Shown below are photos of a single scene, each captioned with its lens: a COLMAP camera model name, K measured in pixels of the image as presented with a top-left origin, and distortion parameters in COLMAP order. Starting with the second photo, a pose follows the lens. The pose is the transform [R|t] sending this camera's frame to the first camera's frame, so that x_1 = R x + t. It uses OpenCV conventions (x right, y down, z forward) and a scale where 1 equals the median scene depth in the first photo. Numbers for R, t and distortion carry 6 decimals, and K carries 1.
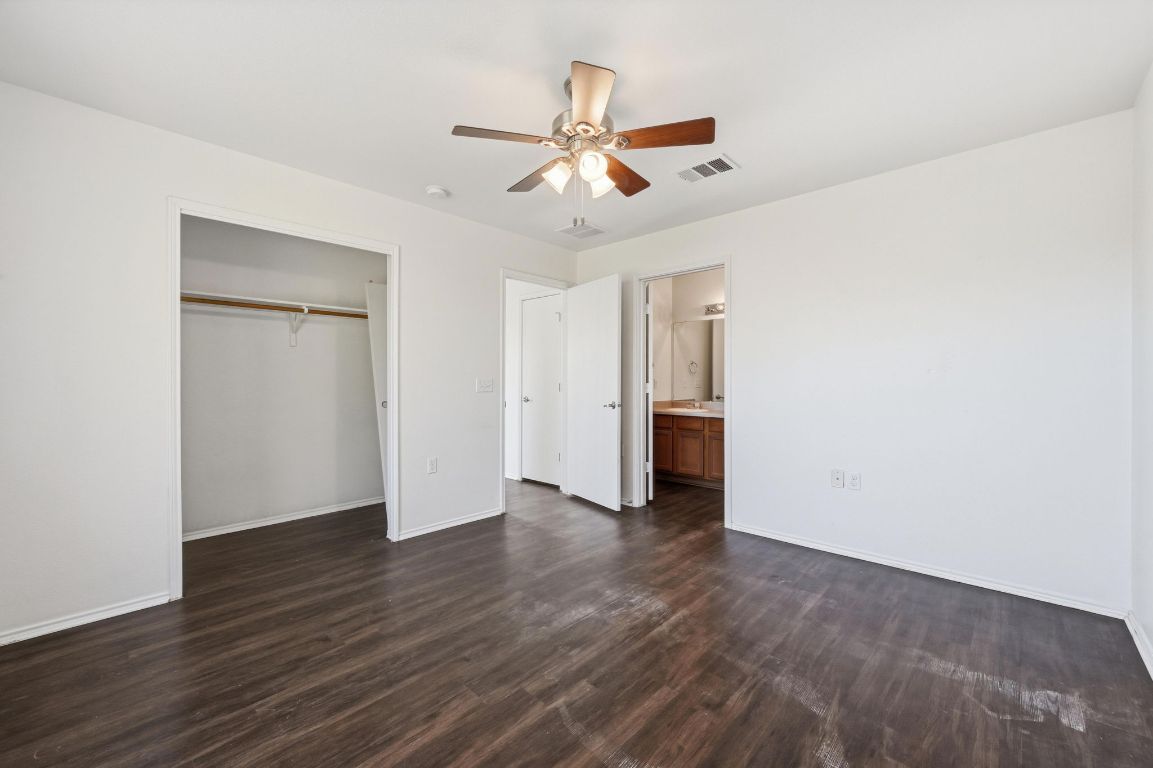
lens RADIAL K [[458.5, 0, 576.5], [0, 458.5, 384.0], [0, 0, 1]] dist [-0.016242, -0.000054]
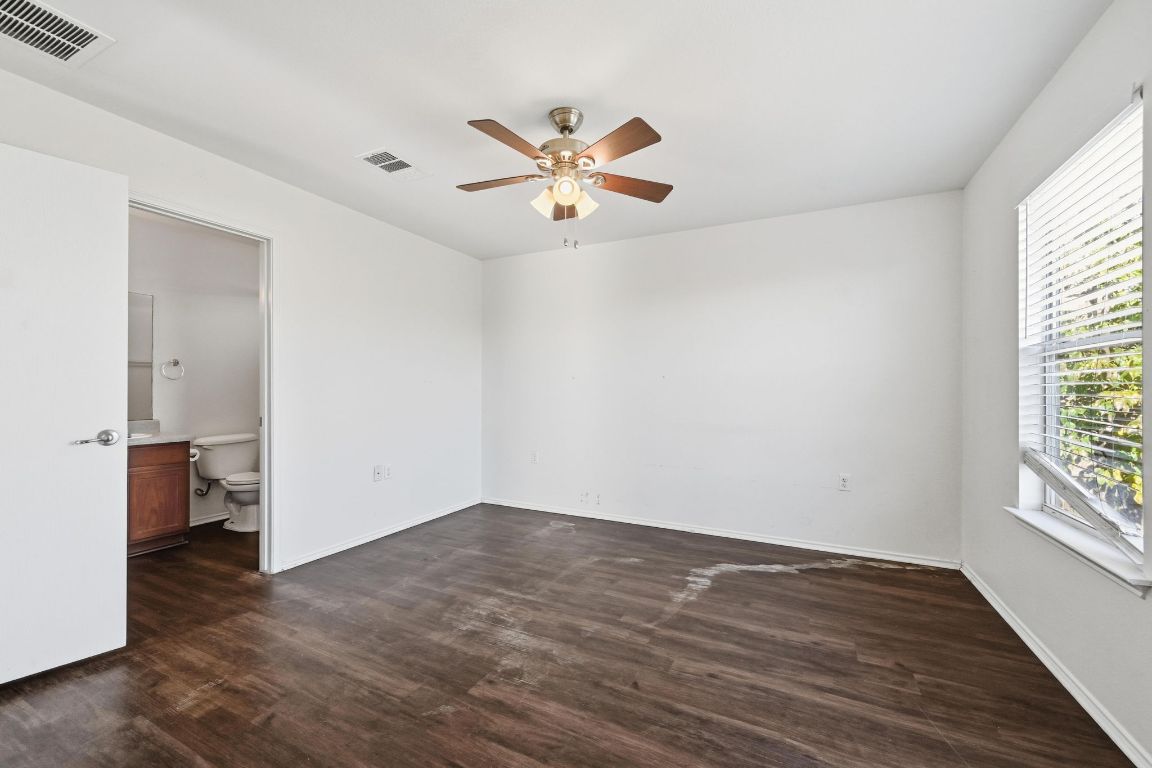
lens RADIAL K [[476.7, 0, 574.3], [0, 476.7, 377.4], [0, 0, 1]] dist [-0.000011, -0.000006]
pose [[-0.298954, 0.013618, 0.954170, -1.102523], [-0.000539, 0.999896, -0.014440, -0.019997], [-0.954267, -0.004831, -0.298915, 1.348692]]
